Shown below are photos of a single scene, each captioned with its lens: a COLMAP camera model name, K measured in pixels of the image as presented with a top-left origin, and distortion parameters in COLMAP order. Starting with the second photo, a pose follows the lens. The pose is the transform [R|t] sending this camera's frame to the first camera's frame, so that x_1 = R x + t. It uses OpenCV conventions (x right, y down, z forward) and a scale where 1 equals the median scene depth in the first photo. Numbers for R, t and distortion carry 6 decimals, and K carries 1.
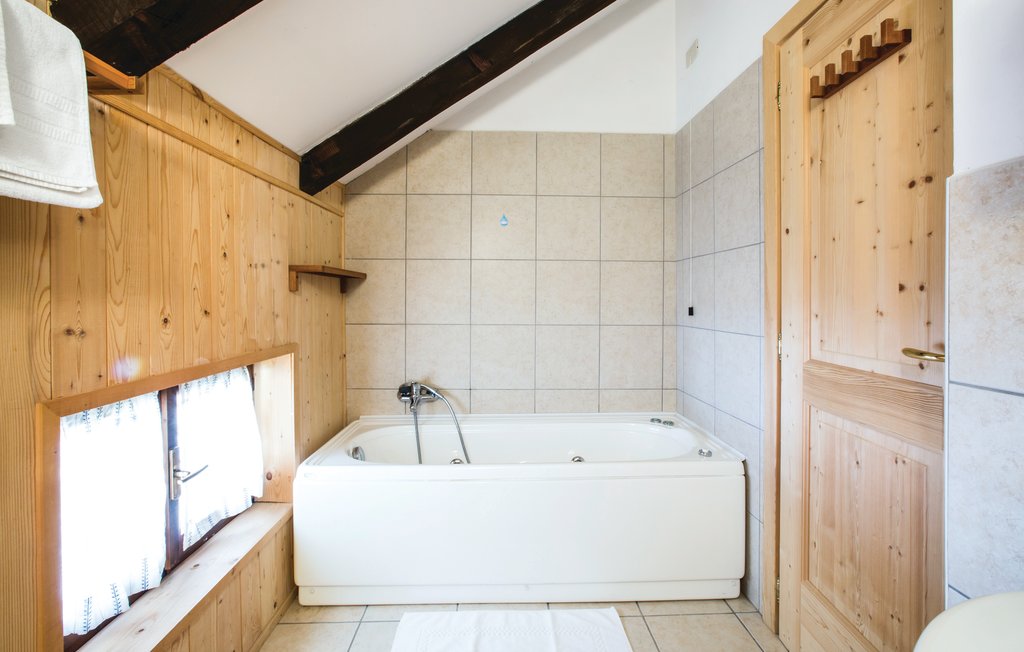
lens RADIAL K [[456.3, 0, 513.3], [0, 456.3, 297.9], [0, 0, 1]] dist [-0.011663, 0.000371]
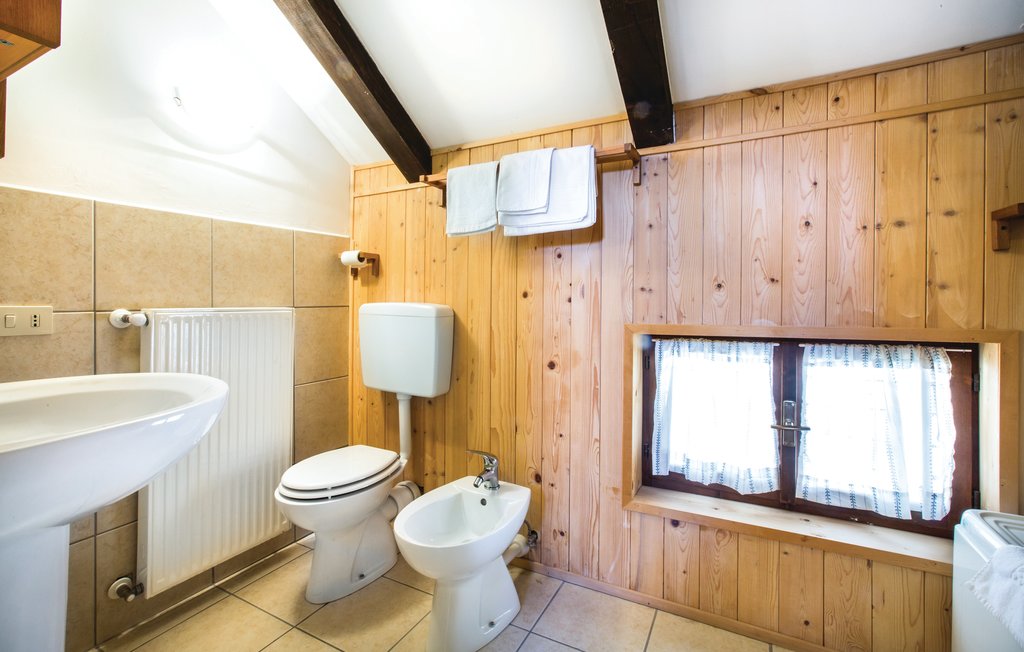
lens RADIAL K [[456.3, 0, 513.3], [0, 456.3, 297.9], [0, 0, 1]] dist [-0.011663, 0.000371]
pose [[-0.501249, -0.003443, -0.865296, 0.632638], [-0.001248, 0.999994, -0.003255, 0.082705], [0.865302, -0.000552, -0.501250, 1.041581]]
